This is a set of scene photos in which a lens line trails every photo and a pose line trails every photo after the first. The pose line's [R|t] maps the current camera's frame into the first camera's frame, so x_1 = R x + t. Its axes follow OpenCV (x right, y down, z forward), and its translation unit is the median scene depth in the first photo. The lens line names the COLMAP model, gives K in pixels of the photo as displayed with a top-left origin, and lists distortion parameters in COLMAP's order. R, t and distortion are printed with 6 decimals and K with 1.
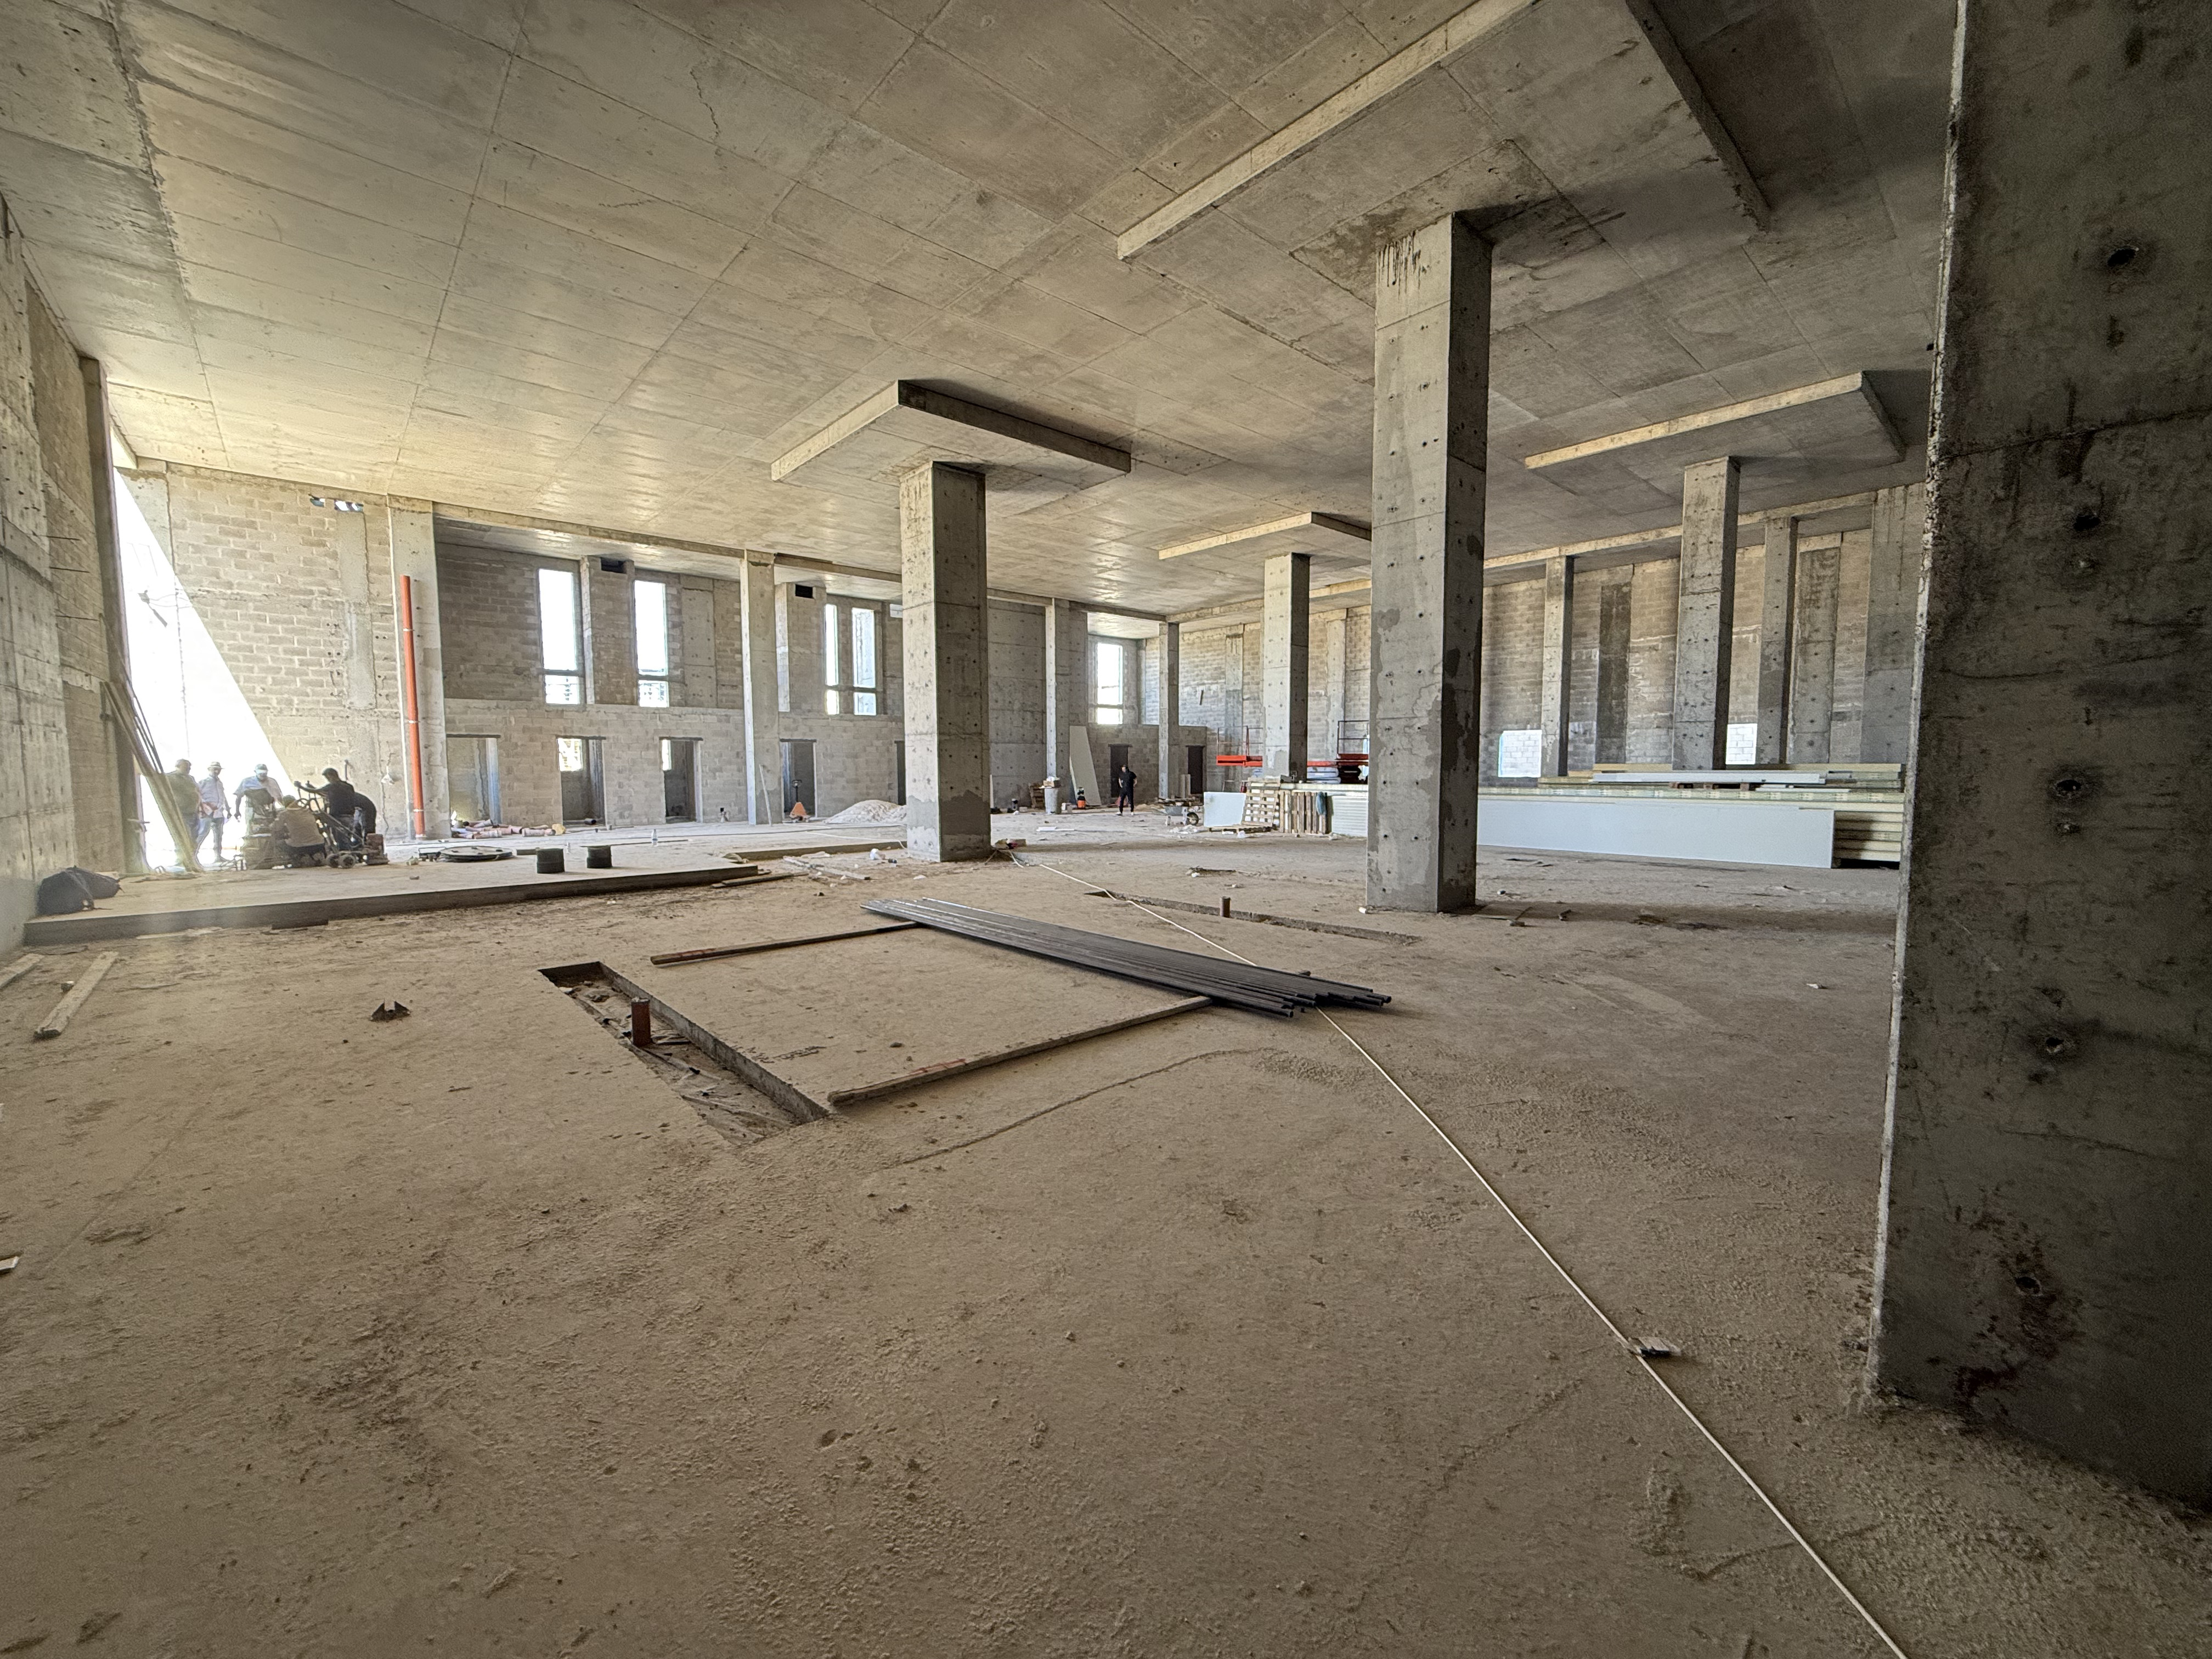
lens RADIAL K [[887.8, 0, 1099.3], [0, 887.8, 834.4], [0, 0, 1]] dist [0.002483, -0.000219]
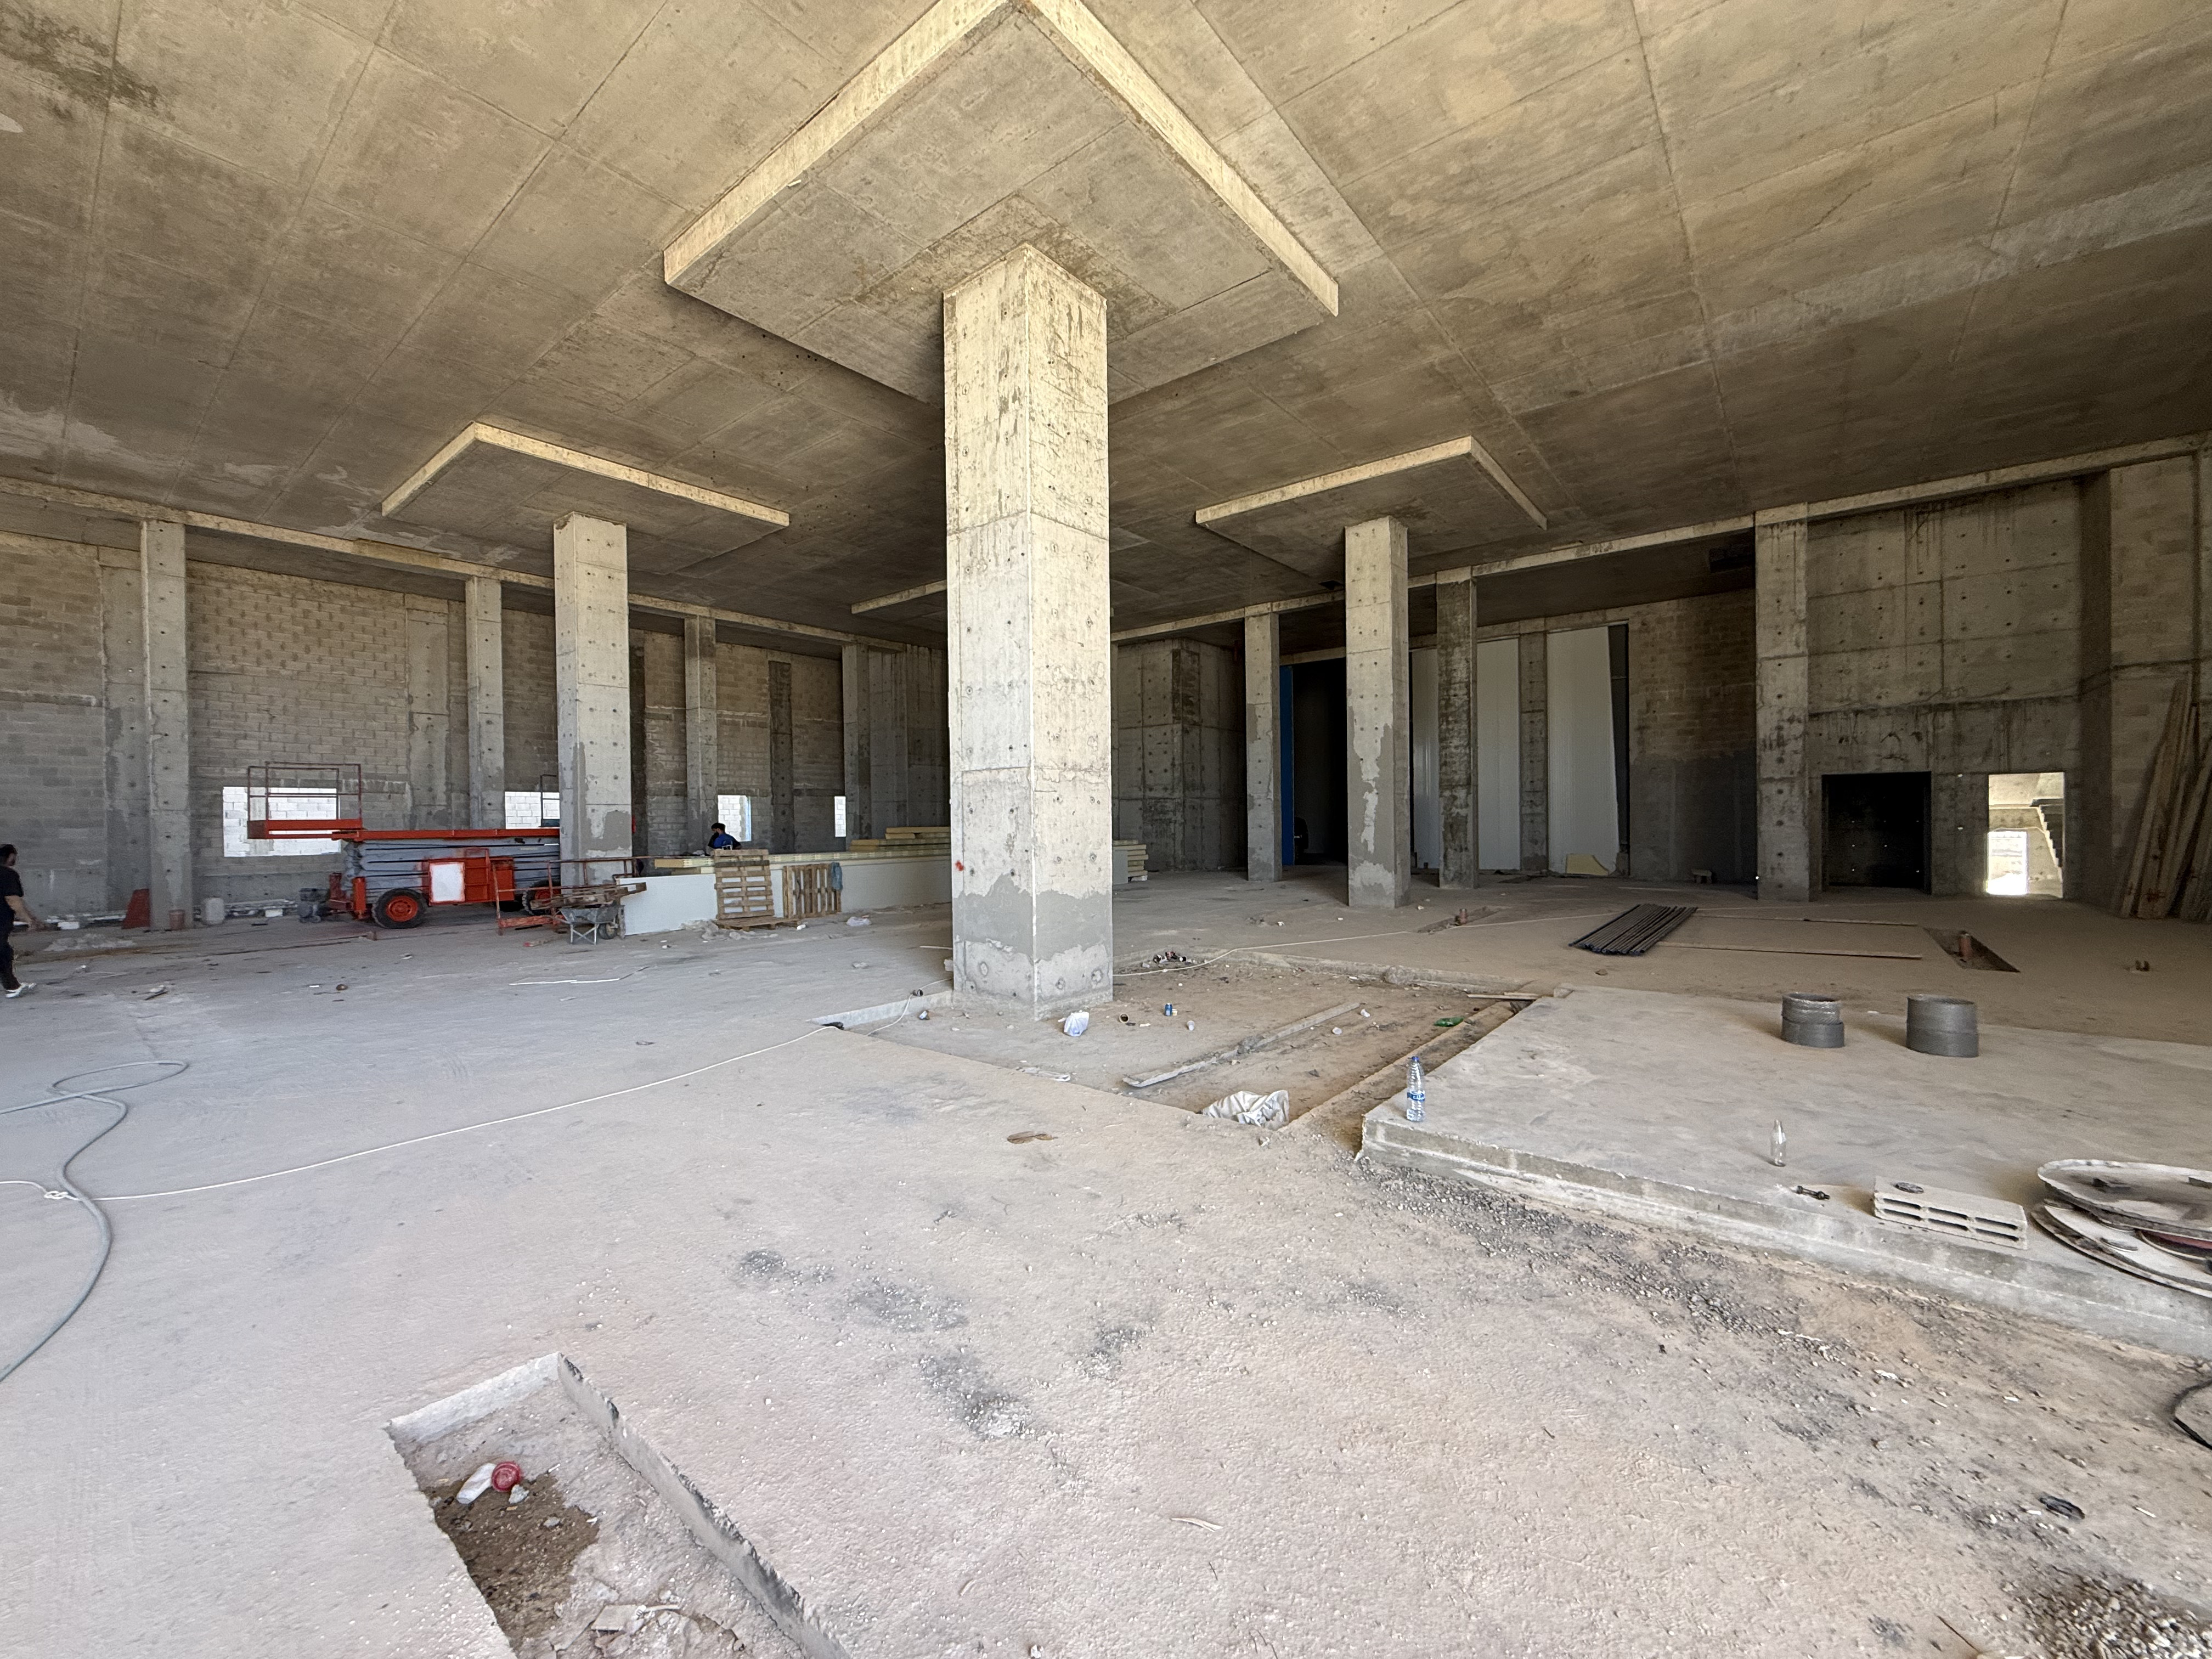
lens RADIAL K [[887.8, 0, 1095.2], [0, 887.8, 821.5], [0, 0, 1]] dist [0.002483, -0.000219]
pose [[-0.157357, 0.005350, 0.987527, -0.544510], [0.092004, 0.995715, 0.009266, -0.065010], [-0.983247, 0.092315, -0.157175, 0.813656]]
